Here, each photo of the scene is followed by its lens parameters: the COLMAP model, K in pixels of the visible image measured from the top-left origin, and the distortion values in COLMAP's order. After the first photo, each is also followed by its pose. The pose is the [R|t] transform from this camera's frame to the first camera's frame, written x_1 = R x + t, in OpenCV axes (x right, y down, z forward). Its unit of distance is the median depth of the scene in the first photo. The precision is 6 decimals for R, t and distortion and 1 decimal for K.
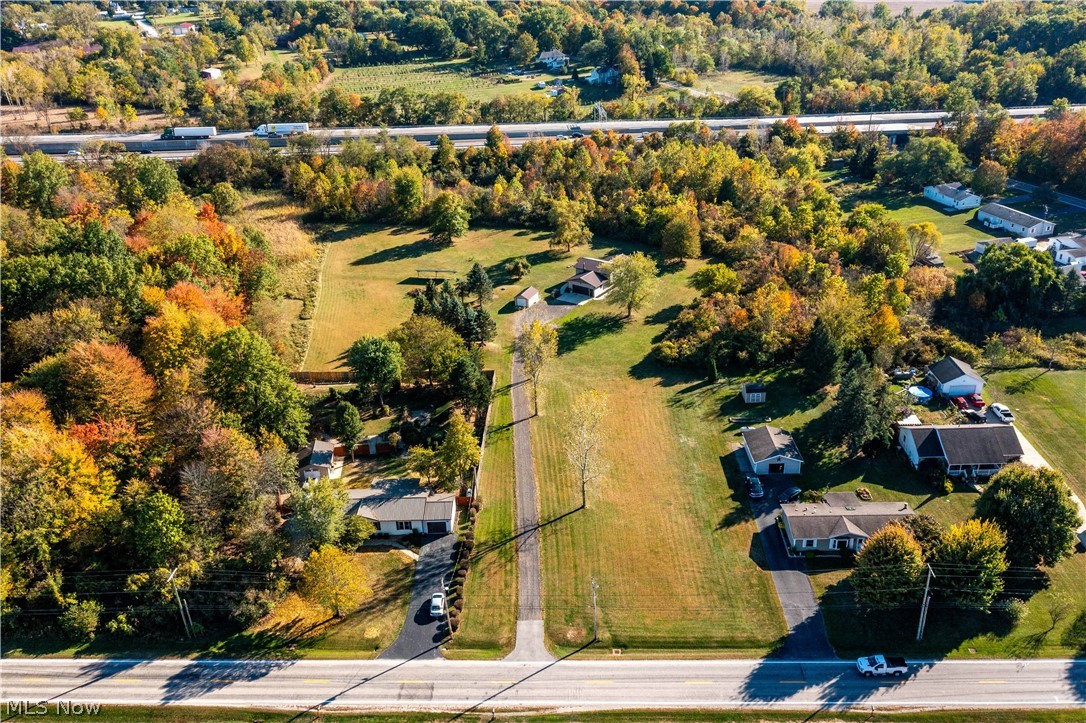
lens RADIAL K [[863.7, 0, 543.0], [0, 863.7, 361.5], [0, 0, 1]] dist [0.003757, 0.005047]
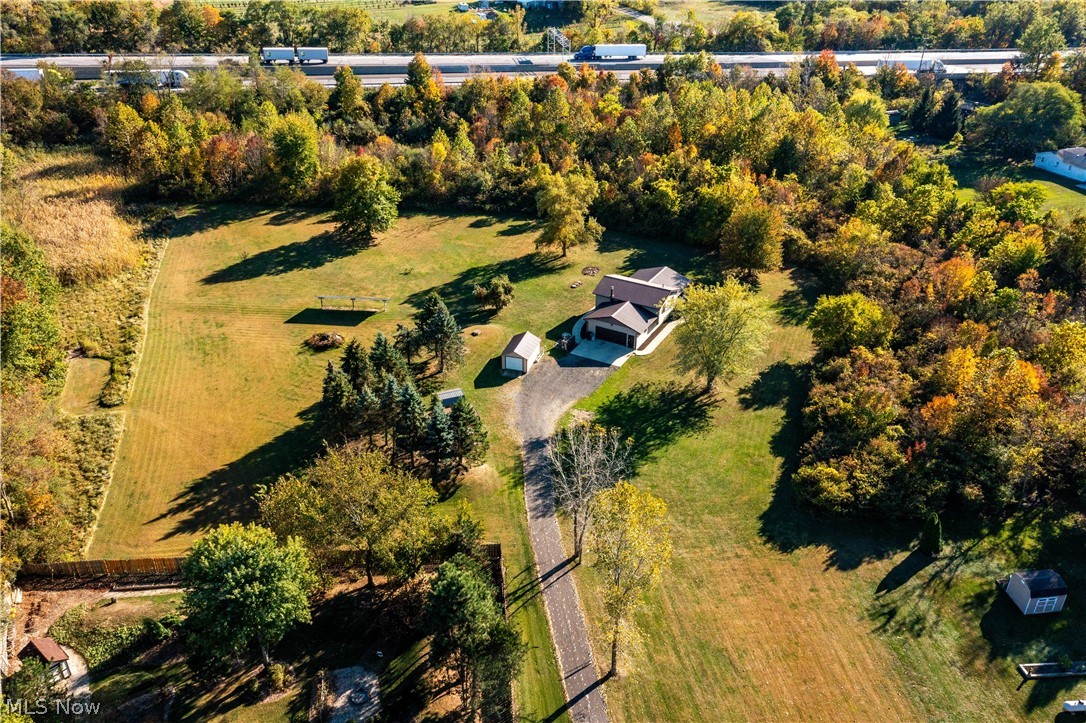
lens RADIAL K [[863.7, 0, 543.0], [0, 863.7, 361.5], [0, 0, 1]] dist [0.003757, 0.005047]
pose [[0.991602, -0.021463, 0.127532, -0.059751], [0.013807, 0.998066, 0.060617, -0.079212], [-0.128586, -0.058347, 0.989980, 0.334840]]
